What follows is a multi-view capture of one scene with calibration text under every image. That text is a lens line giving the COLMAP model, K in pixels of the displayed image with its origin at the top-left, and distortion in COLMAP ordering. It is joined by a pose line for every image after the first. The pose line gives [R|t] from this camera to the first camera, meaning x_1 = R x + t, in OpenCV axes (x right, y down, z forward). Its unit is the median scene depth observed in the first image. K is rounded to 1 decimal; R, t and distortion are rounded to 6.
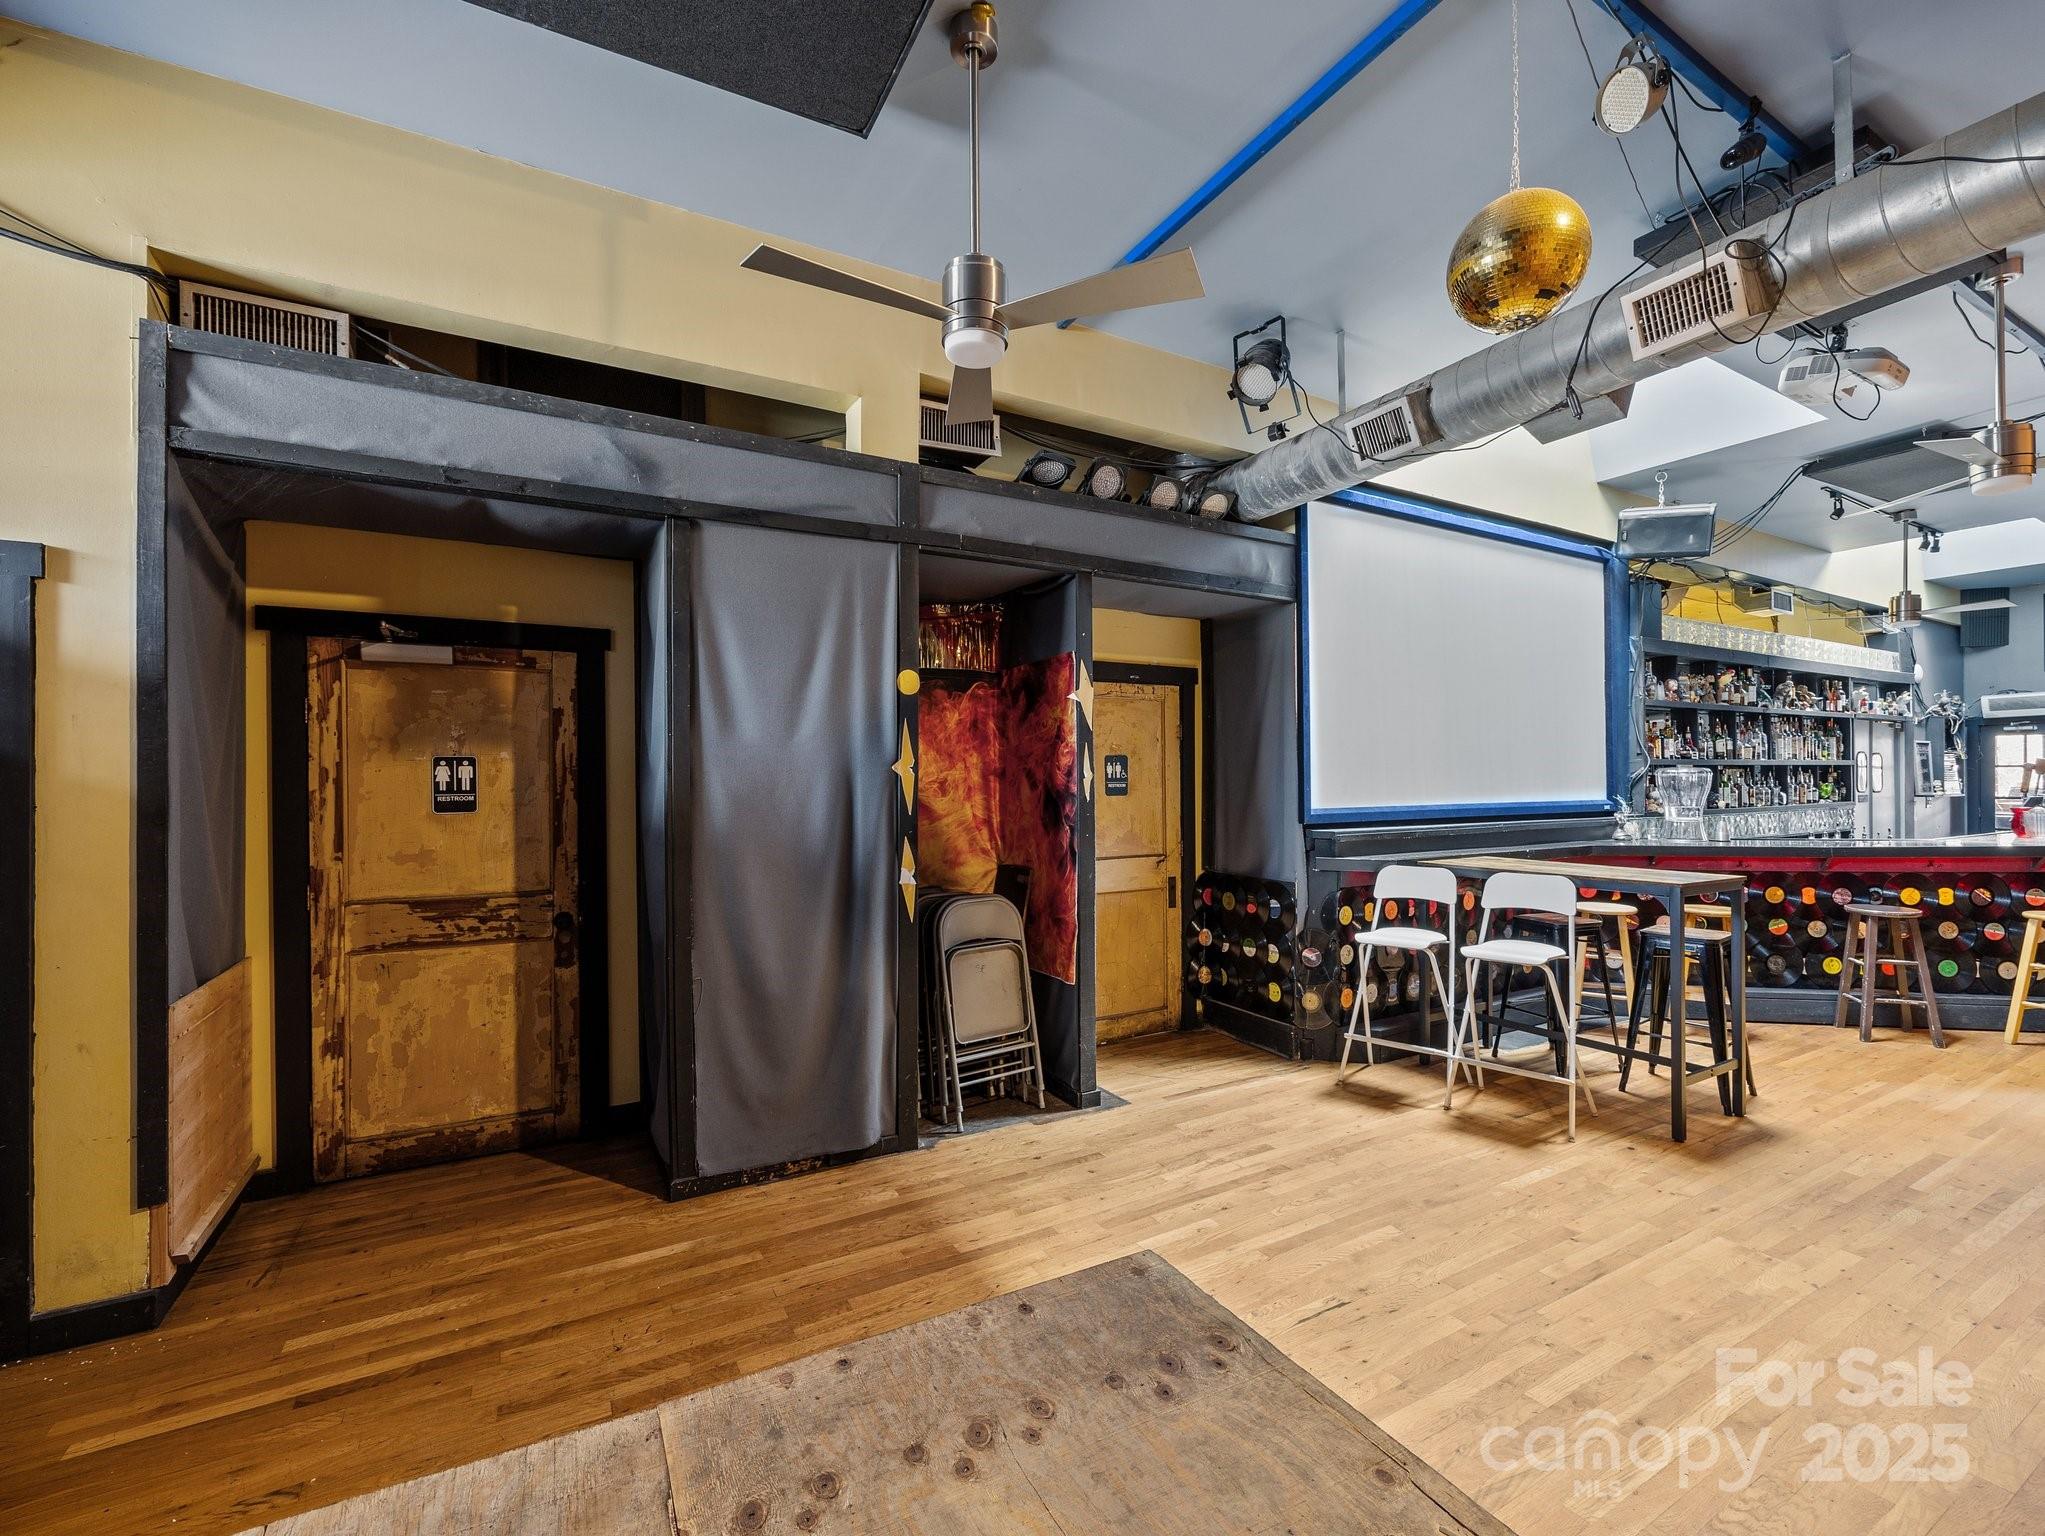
lens RADIAL K [[878.7, 0, 1026.0], [0, 878.7, 783.8], [0, 0, 1]] dist [0.000104, 0.000191]
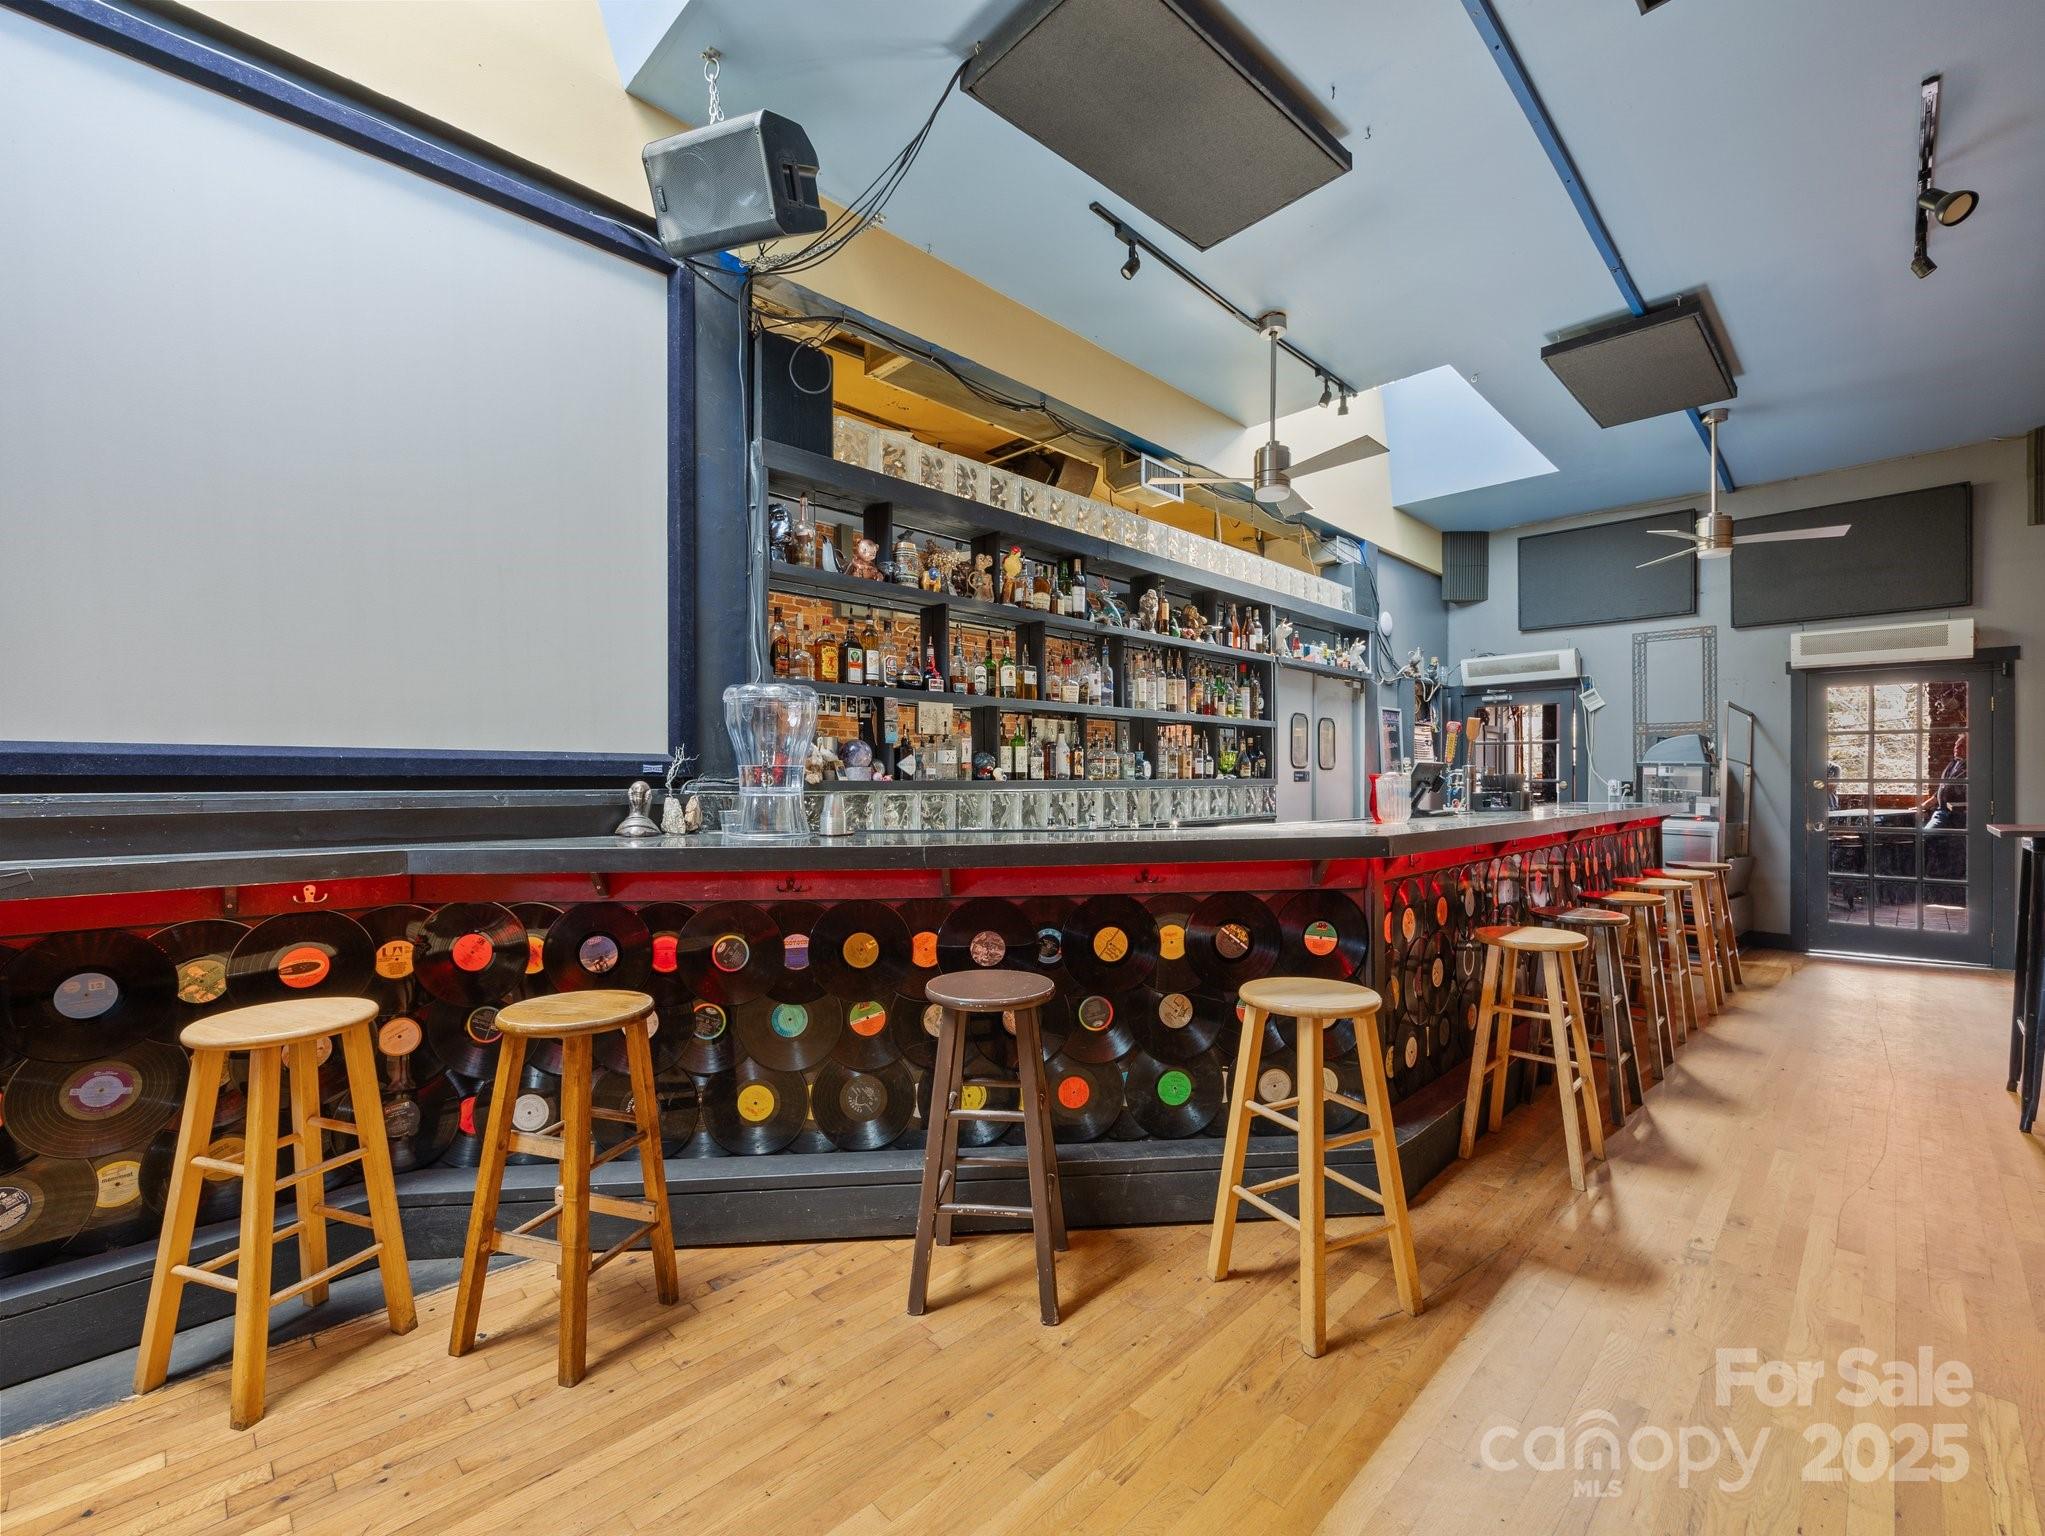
lens RADIAL K [[878.7, 0, 1026.0], [0, 878.7, 783.8], [0, 0, 1]] dist [0.000104, 0.000191]
pose [[0.963834, 0.005110, 0.266456, 0.576951], [-0.004979, 0.999987, -0.001165, 0.027486], [-0.266458, -0.000204, 0.963846, 0.376046]]
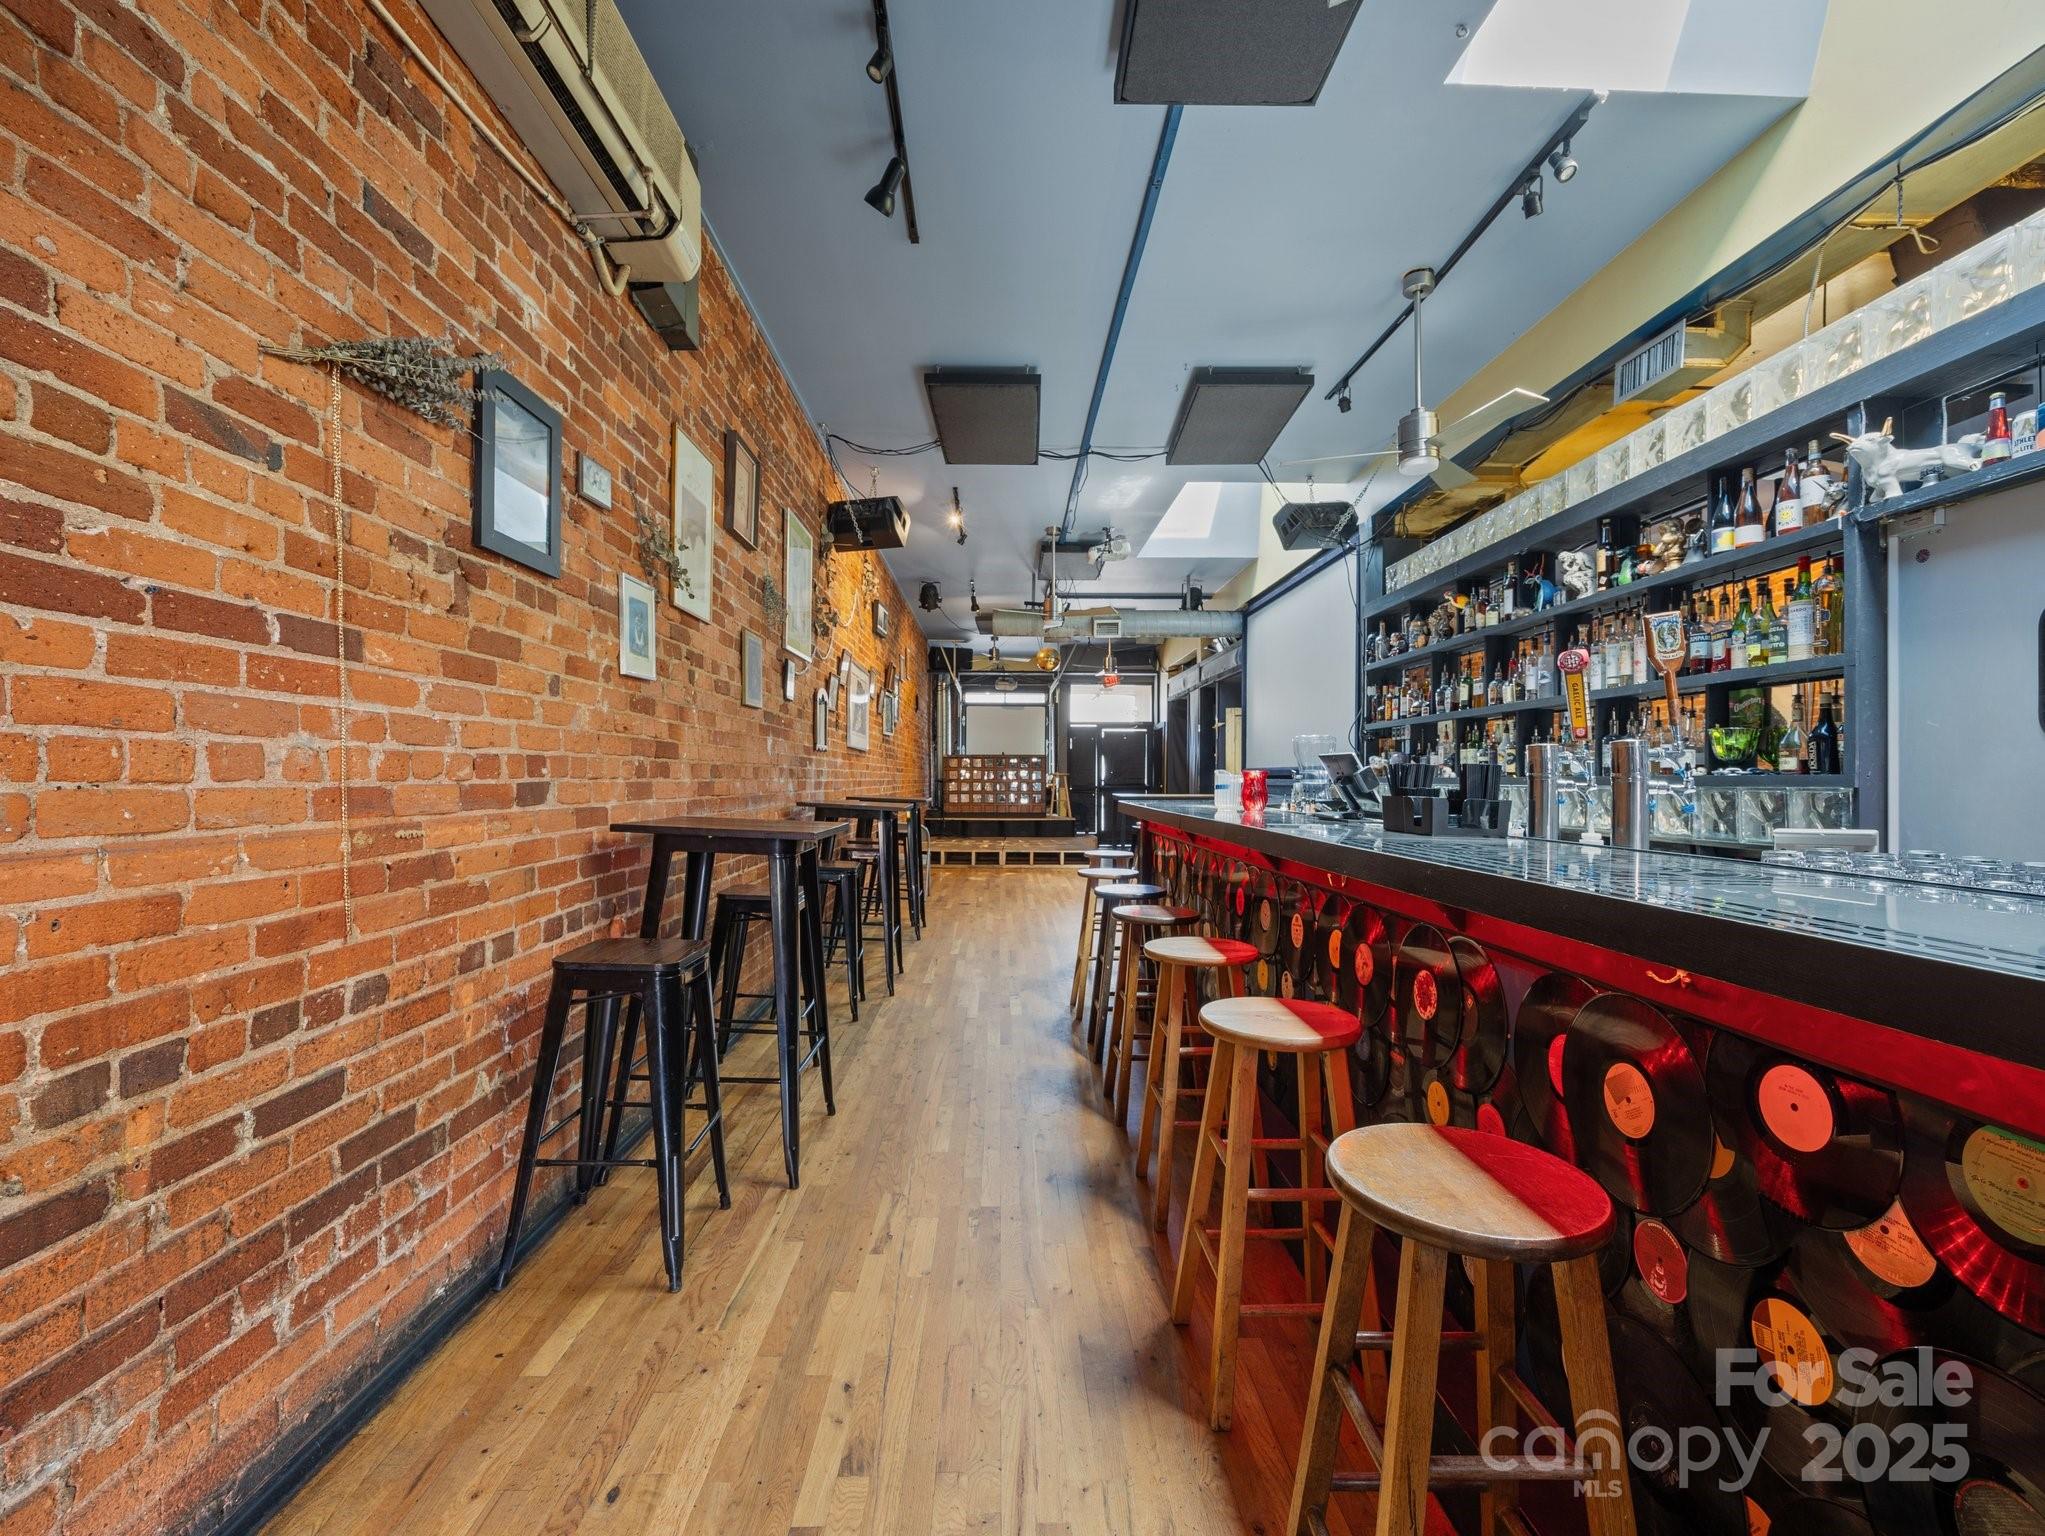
lens RADIAL K [[871.2, 0, 1022.5], [0, 871.2, 768.0], [0, 0, 1]] dist [0.000833, 0.000210]
pose [[-0.466275, 0.000718, -0.884640, 1.439138], [-0.001351, 0.999998, 0.001523, 0.017484], [0.884639, 0.001905, -0.466273, 0.910151]]
